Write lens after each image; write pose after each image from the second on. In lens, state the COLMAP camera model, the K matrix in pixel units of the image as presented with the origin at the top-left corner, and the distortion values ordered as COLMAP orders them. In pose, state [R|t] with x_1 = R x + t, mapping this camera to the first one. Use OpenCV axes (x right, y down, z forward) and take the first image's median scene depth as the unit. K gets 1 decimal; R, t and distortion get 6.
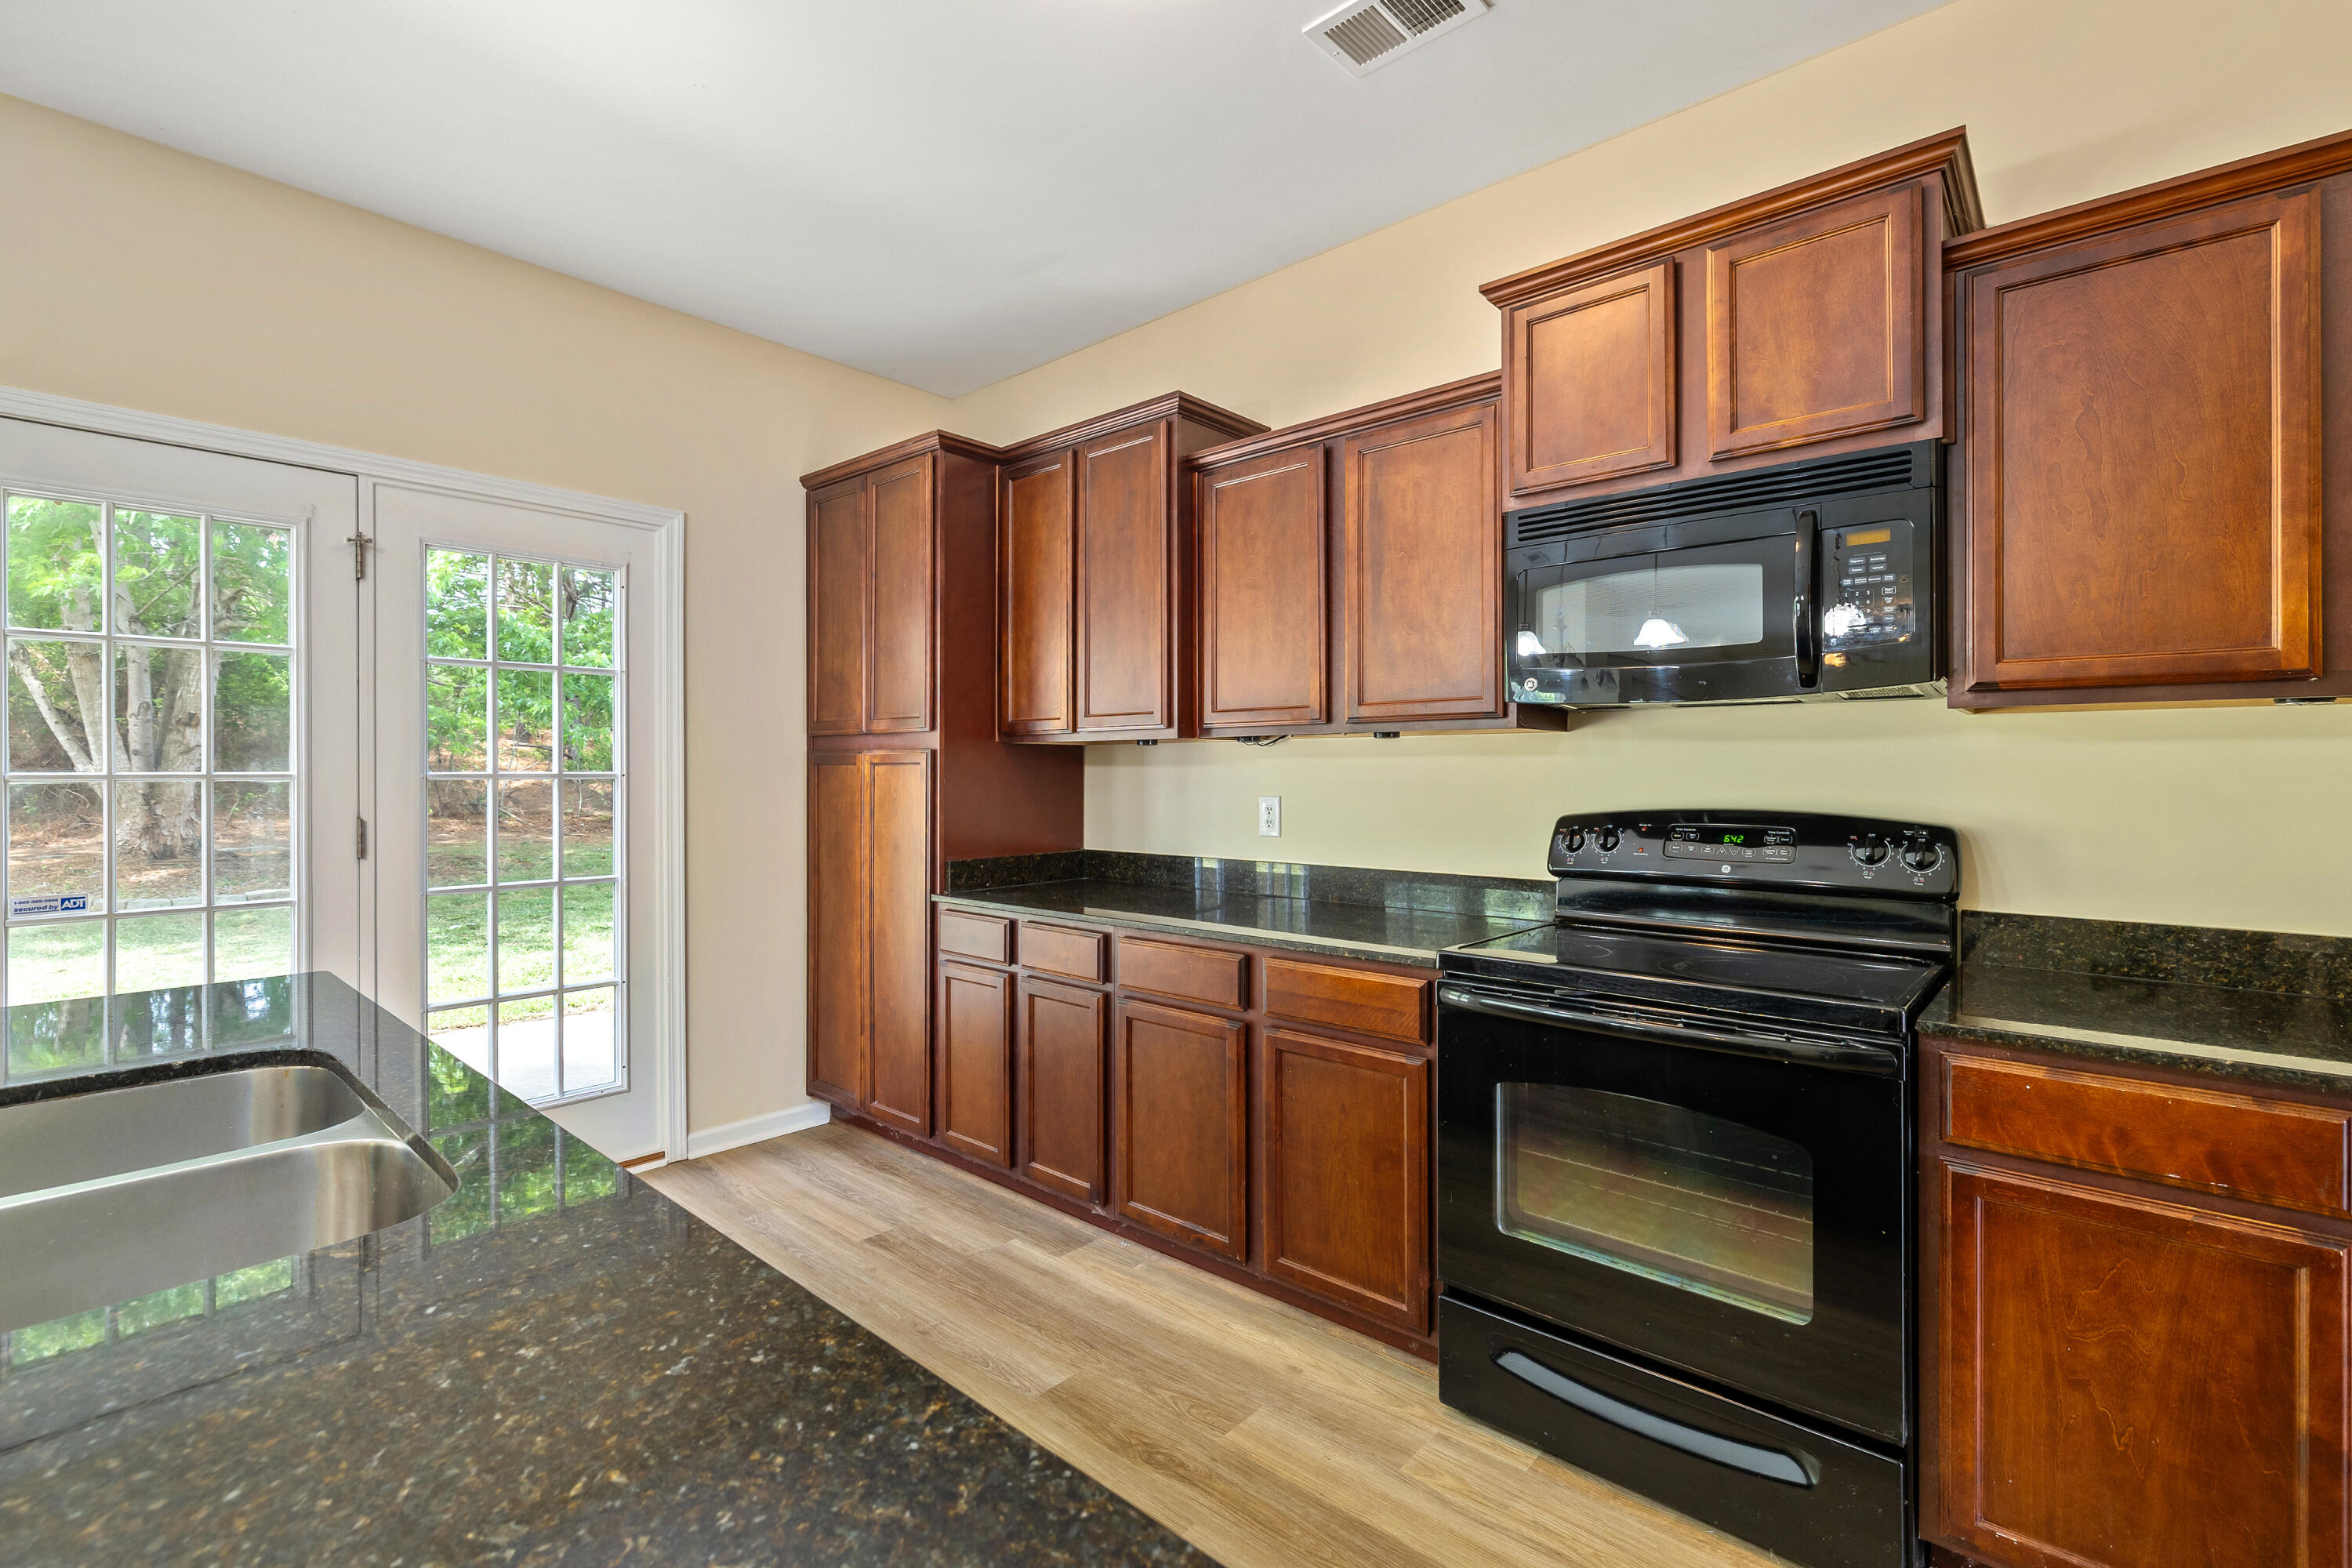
lens RADIAL K [[1027.5, 0, 1164.4], [0, 1027.5, 777.8], [0, 0, 1]] dist [-0.000852, 0.000890]
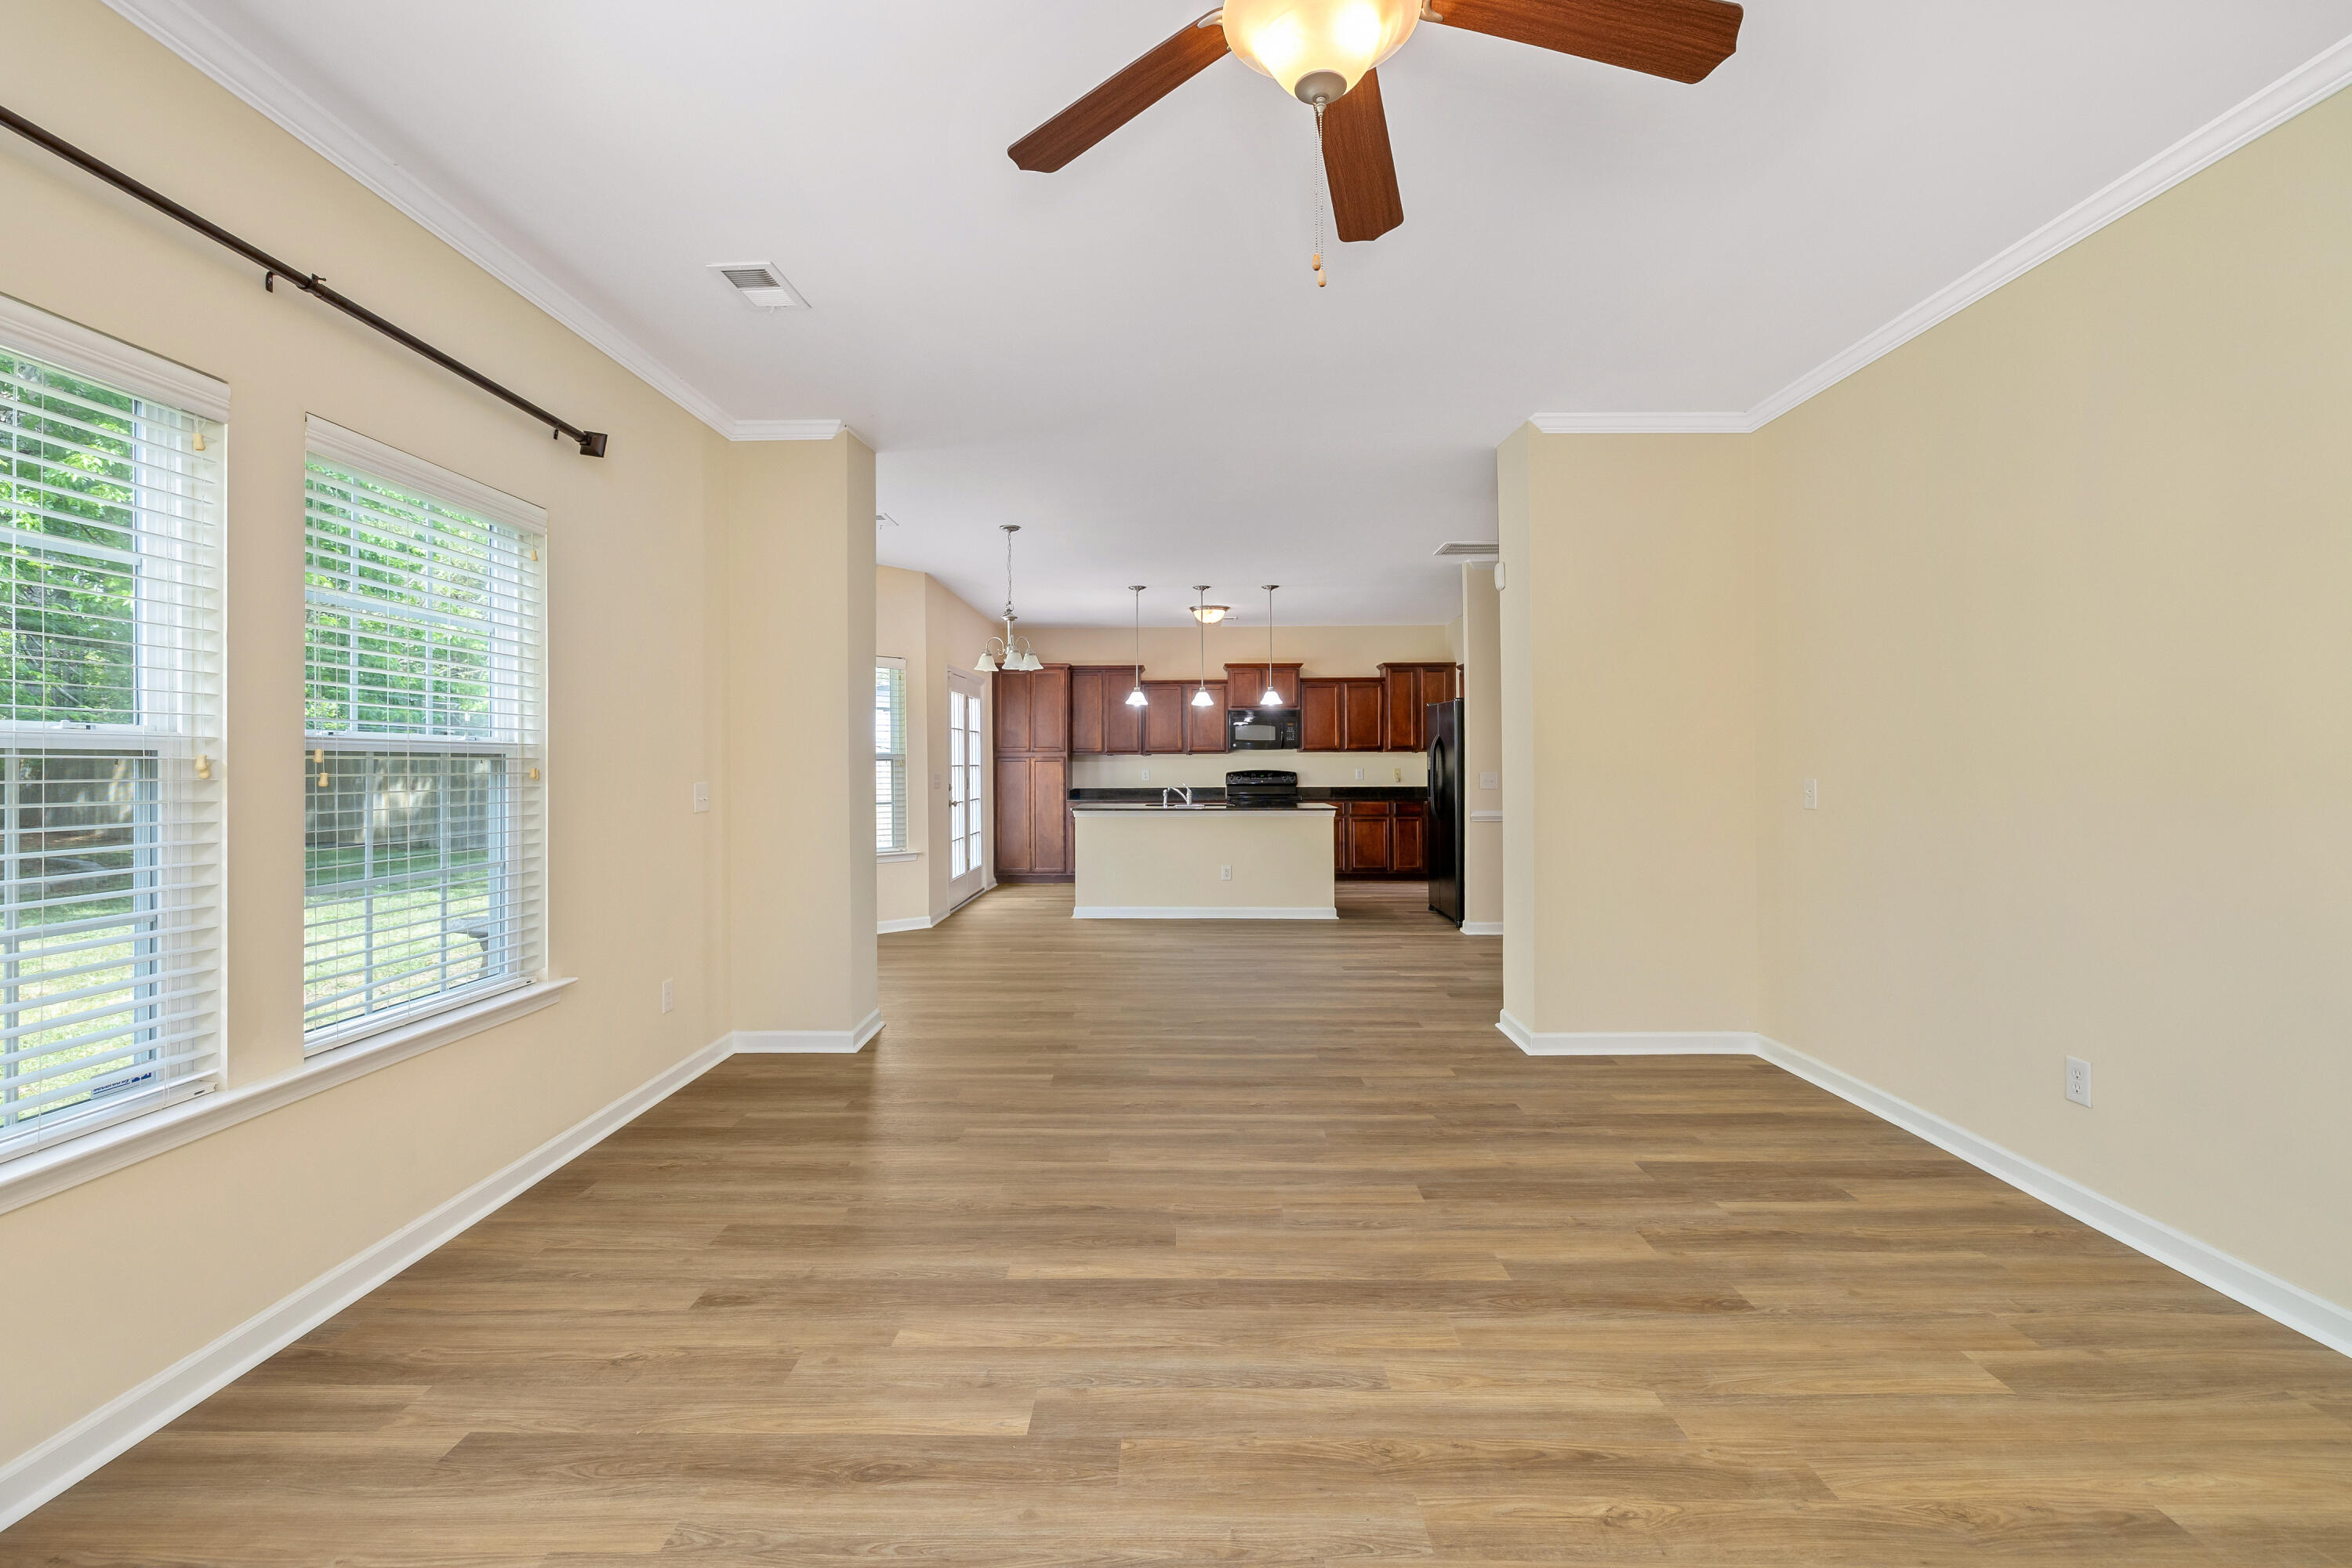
lens RADIAL K [[1027.5, 0, 1162.2], [0, 1027.5, 775.0], [0, 0, 1]] dist [-0.000852, 0.000890]
pose [[0.754662, -0.012508, 0.655995, -3.601310], [0.009317, 0.999922, 0.008347, 0.009396], [-0.656048, -0.000187, 0.754719, -2.871066]]
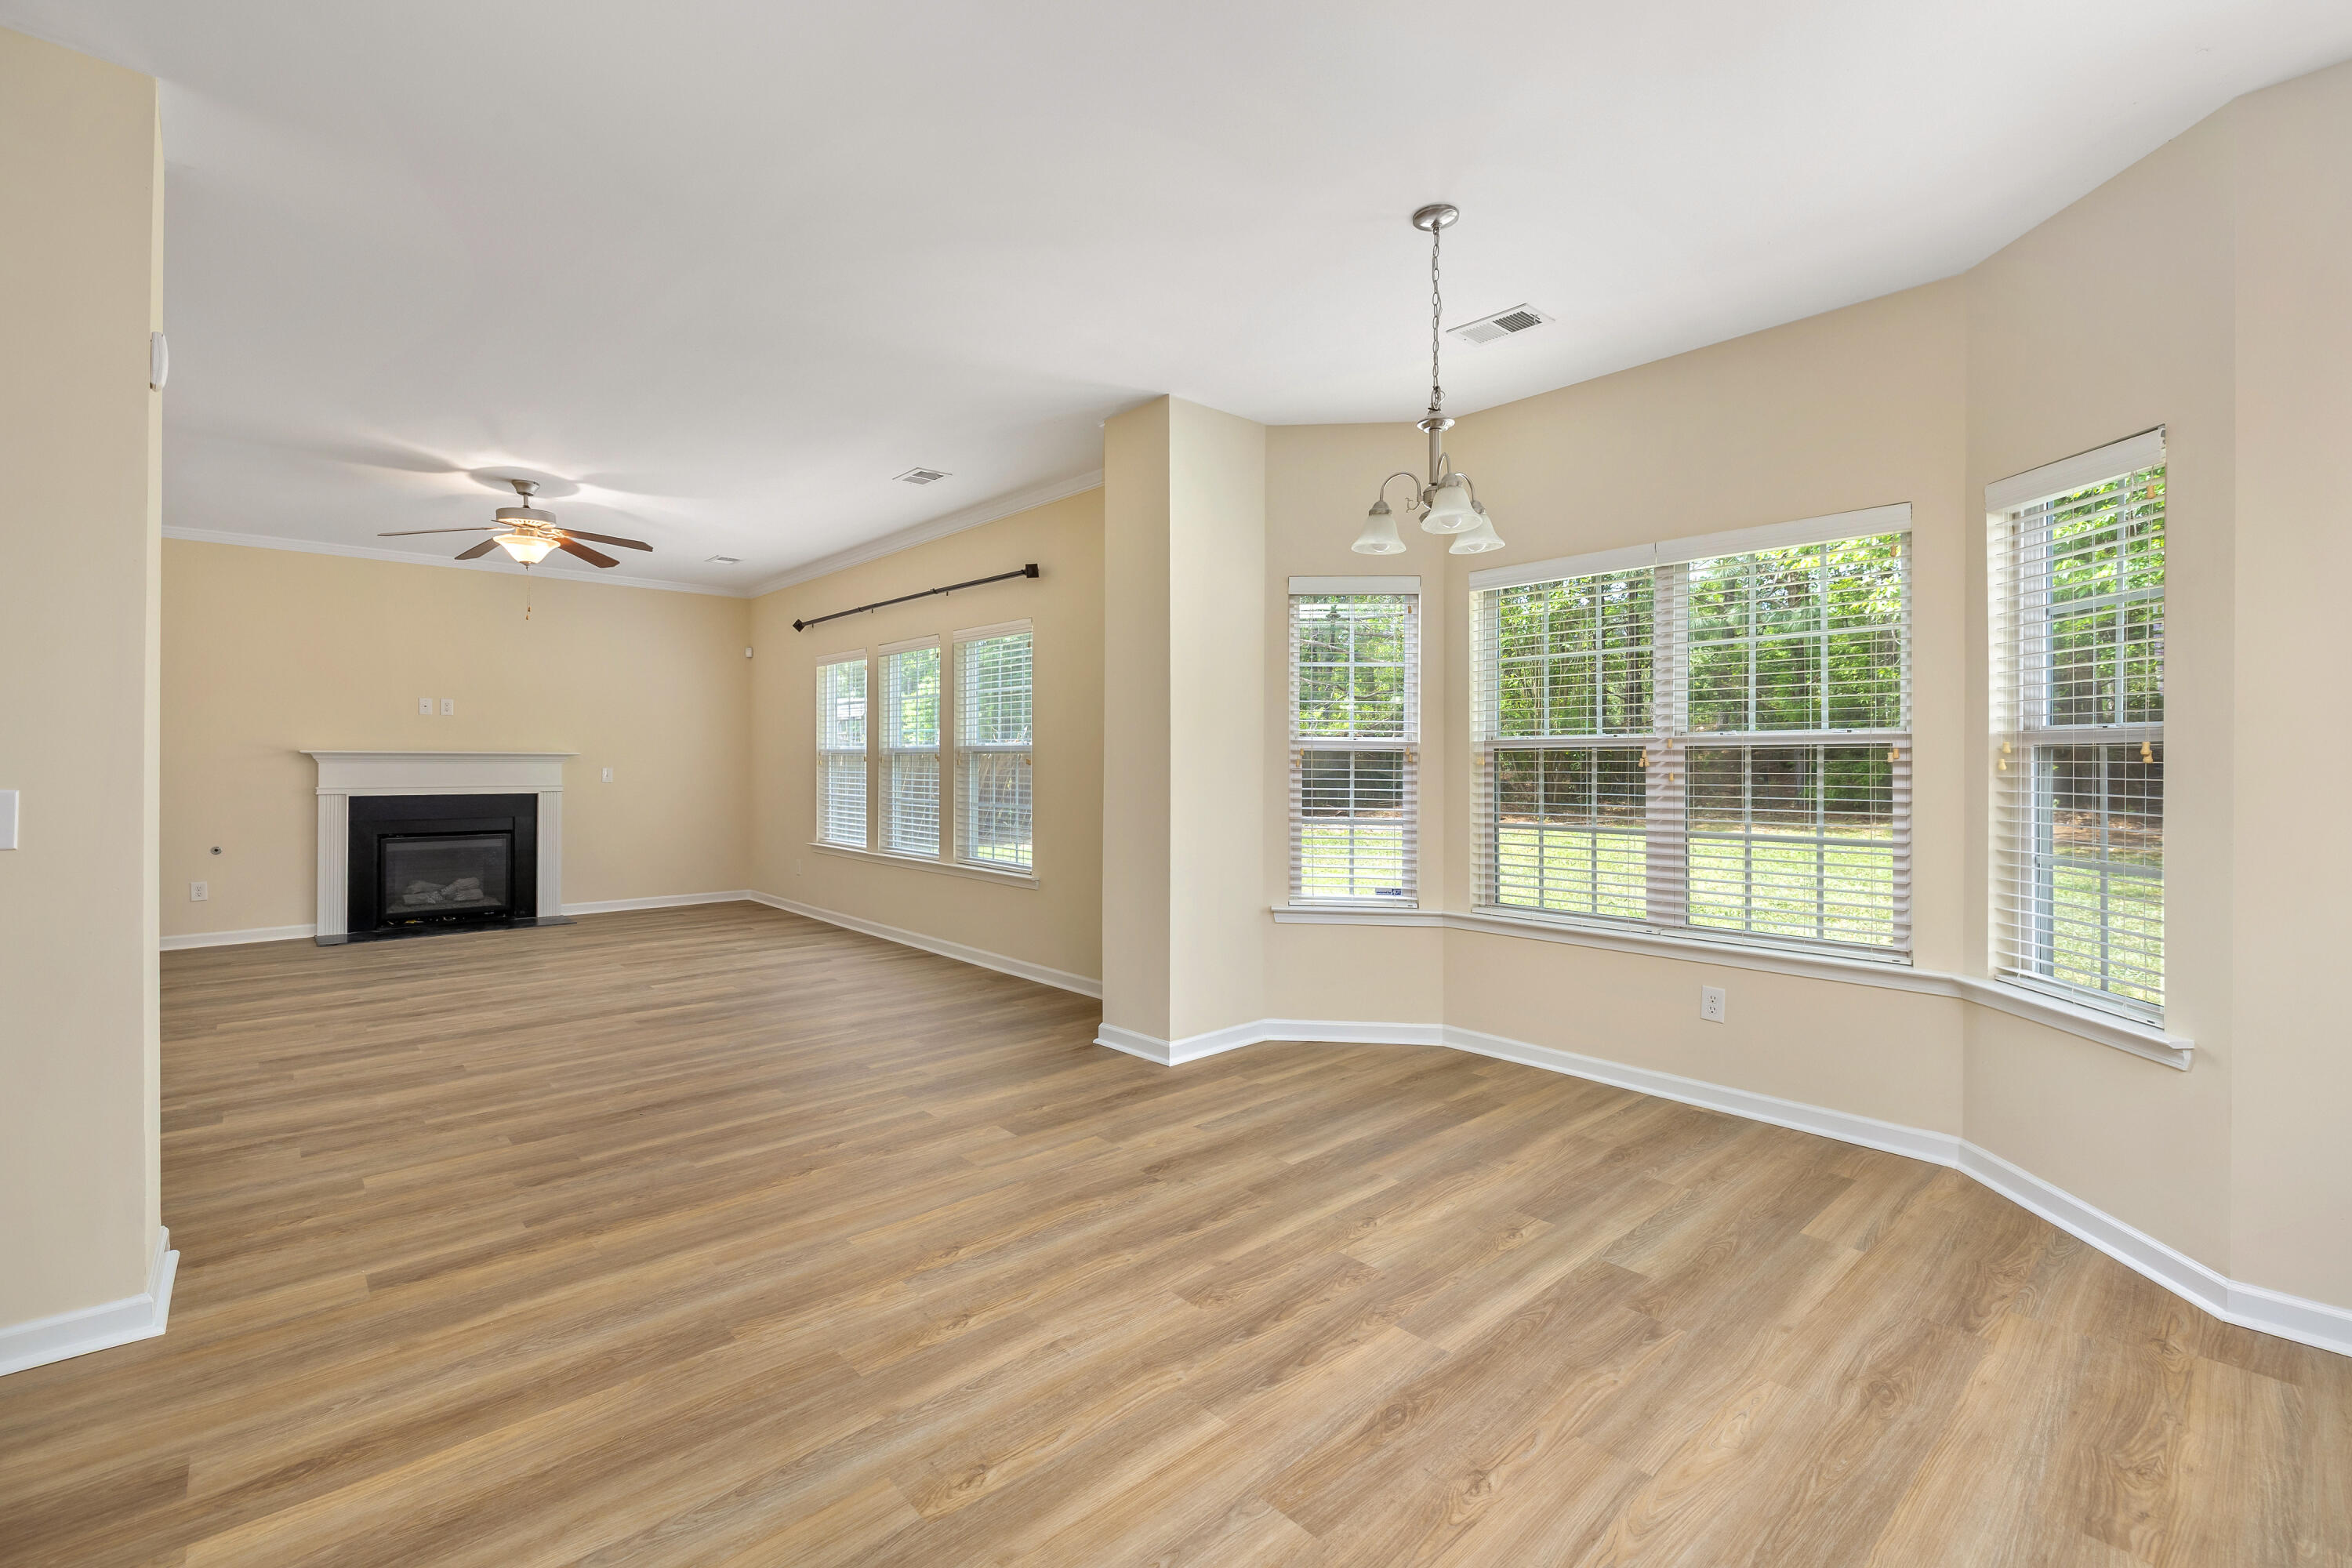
lens RADIAL K [[1027.5, 0, 1164.5], [0, 1027.5, 763.4], [0, 0, 1]] dist [-0.000852, 0.000890]
pose [[-0.106906, 0.000682, -0.994269, -0.268574], [-0.008103, 0.999966, 0.001557, 0.006290], [0.994236, 0.008223, -0.106897, -0.238202]]
